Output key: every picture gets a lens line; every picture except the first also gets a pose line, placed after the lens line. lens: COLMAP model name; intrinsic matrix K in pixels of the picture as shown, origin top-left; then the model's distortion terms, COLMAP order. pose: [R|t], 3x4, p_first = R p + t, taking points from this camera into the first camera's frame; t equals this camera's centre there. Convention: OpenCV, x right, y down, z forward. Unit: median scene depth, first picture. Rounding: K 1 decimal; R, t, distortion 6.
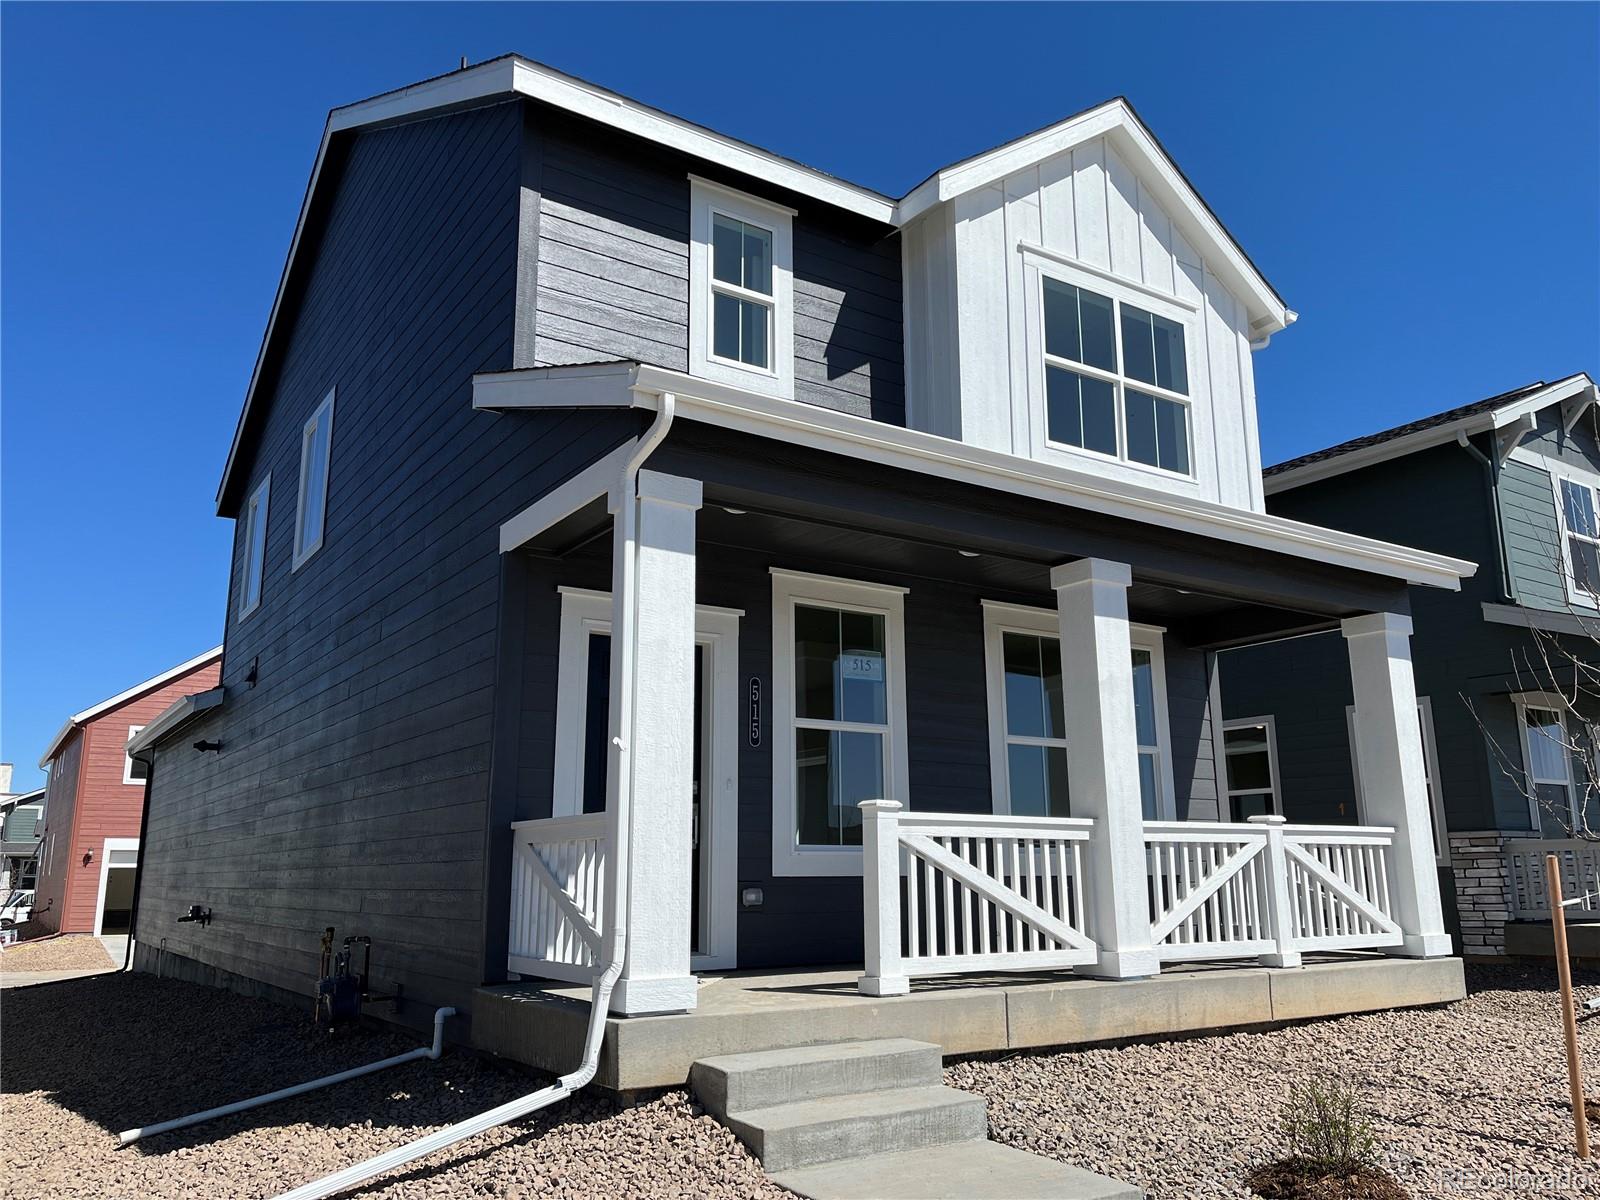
lens RADIAL K [[1227.0, 0, 803.8], [0, 1227.0, 602.5], [0, 0, 1]] dist [0.036664, -0.021737]
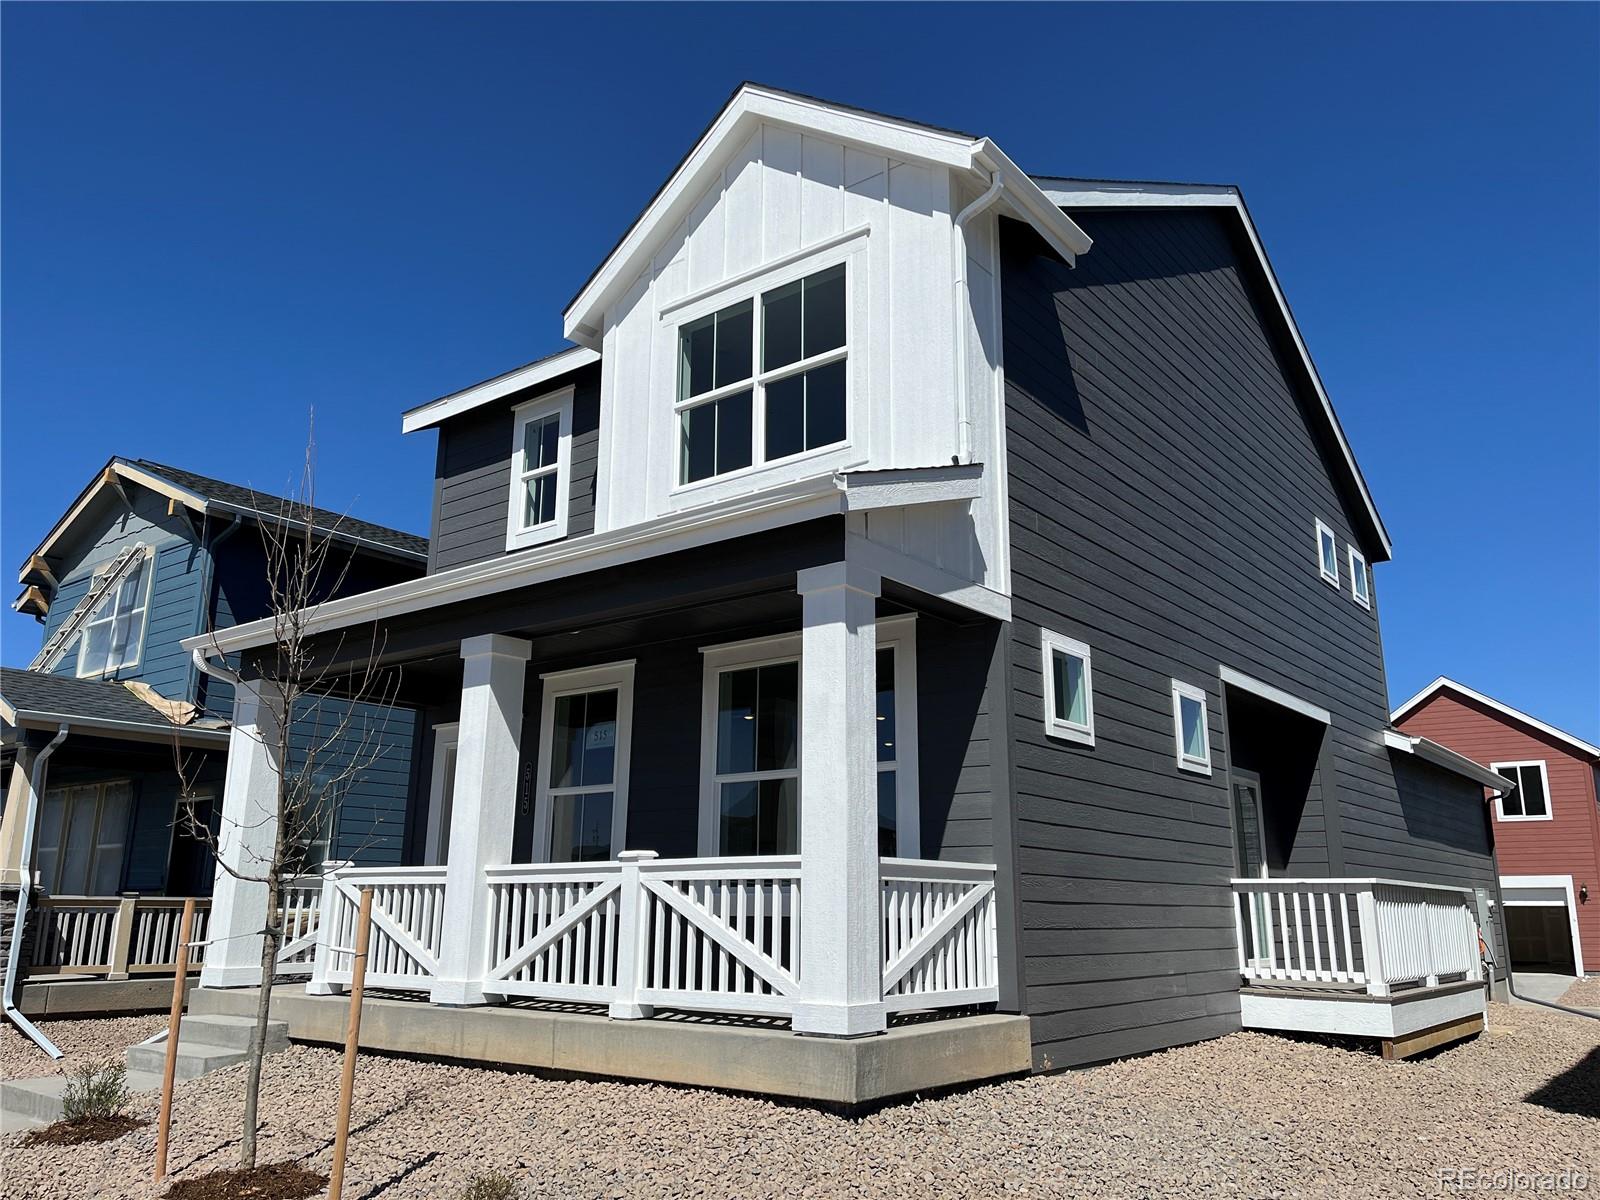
lens RADIAL K [[1227.0, 0, 810.9], [0, 1227.0, 599.6], [0, 0, 1]] dist [0.036664, -0.021737]
pose [[0.314708, -0.223111, -0.922594, 1.225005], [0.196948, 0.966178, -0.166469, 0.160108], [0.928531, -0.129314, 0.348005, 0.778836]]
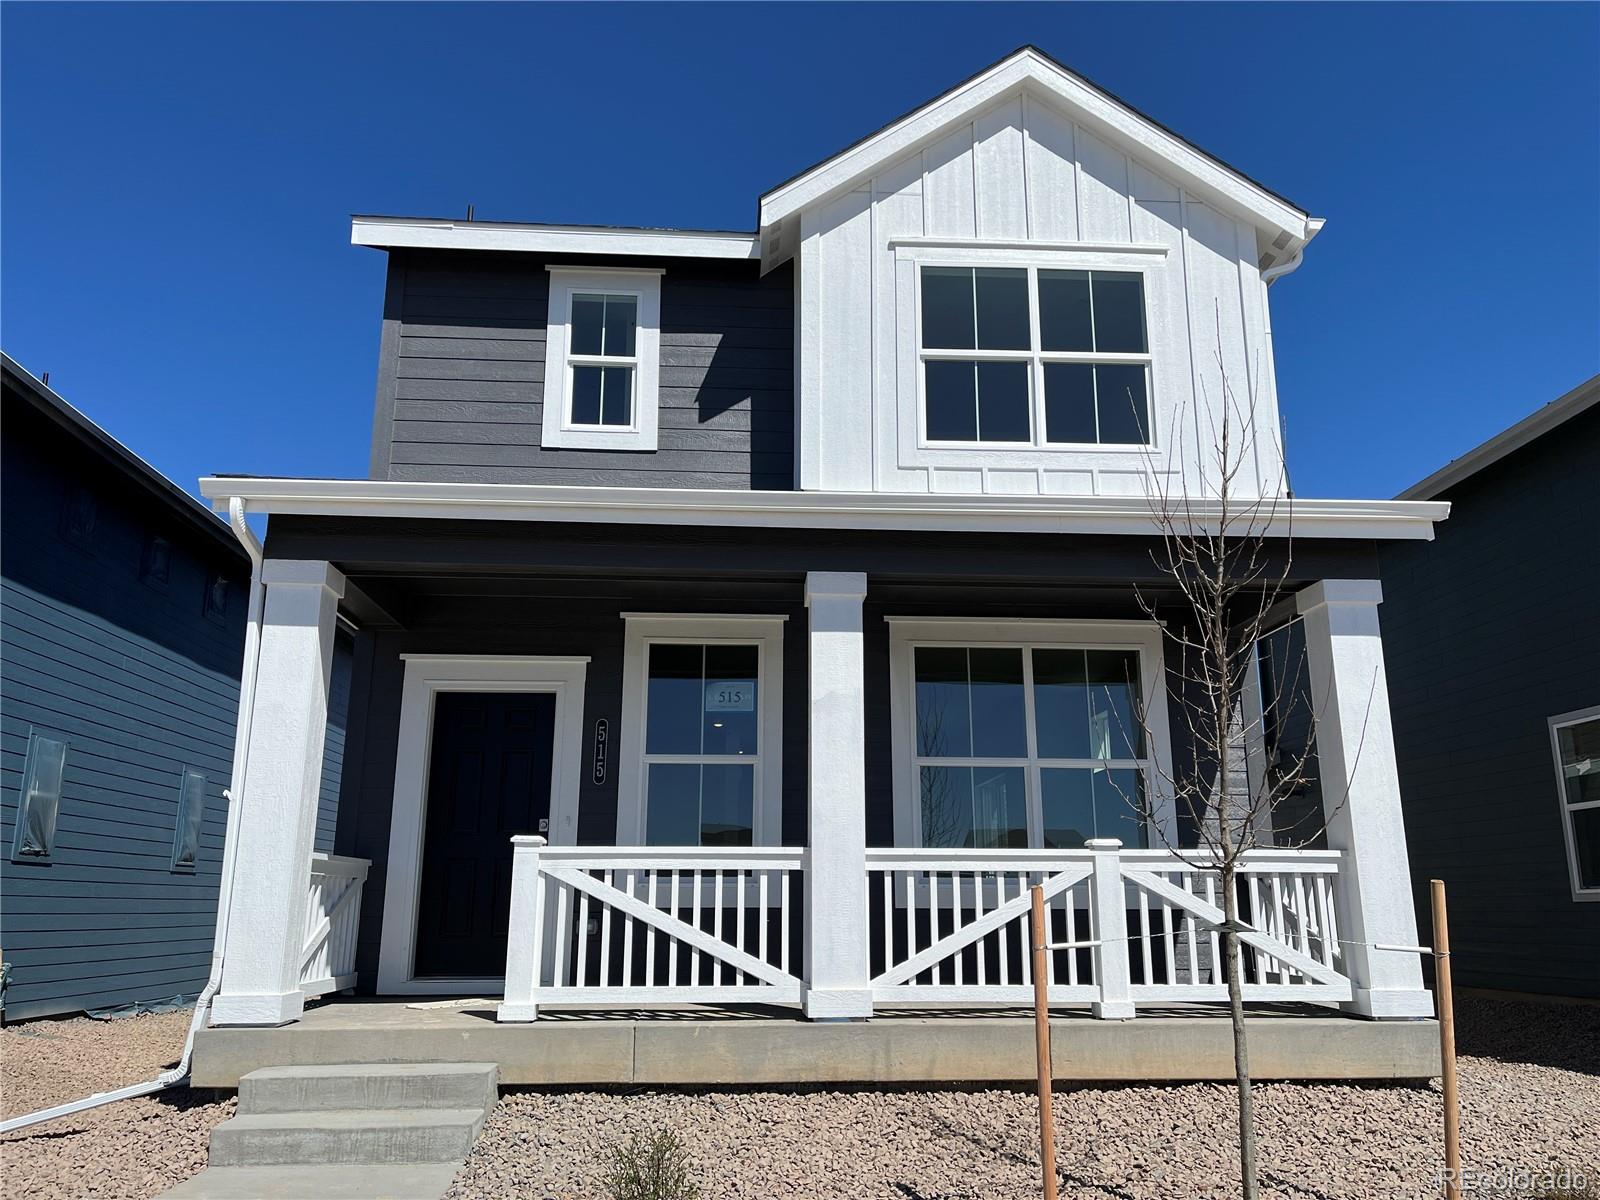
lens RADIAL K [[1227.0, 0, 807.5], [0, 1227.0, 598.6], [0, 0, 1]] dist [0.036664, -0.021737]
pose [[0.864991, -0.114261, -0.488605, 0.597740], [0.102347, 0.993434, -0.051128, 0.027959], [0.491238, -0.005782, 0.871006, 0.148049]]
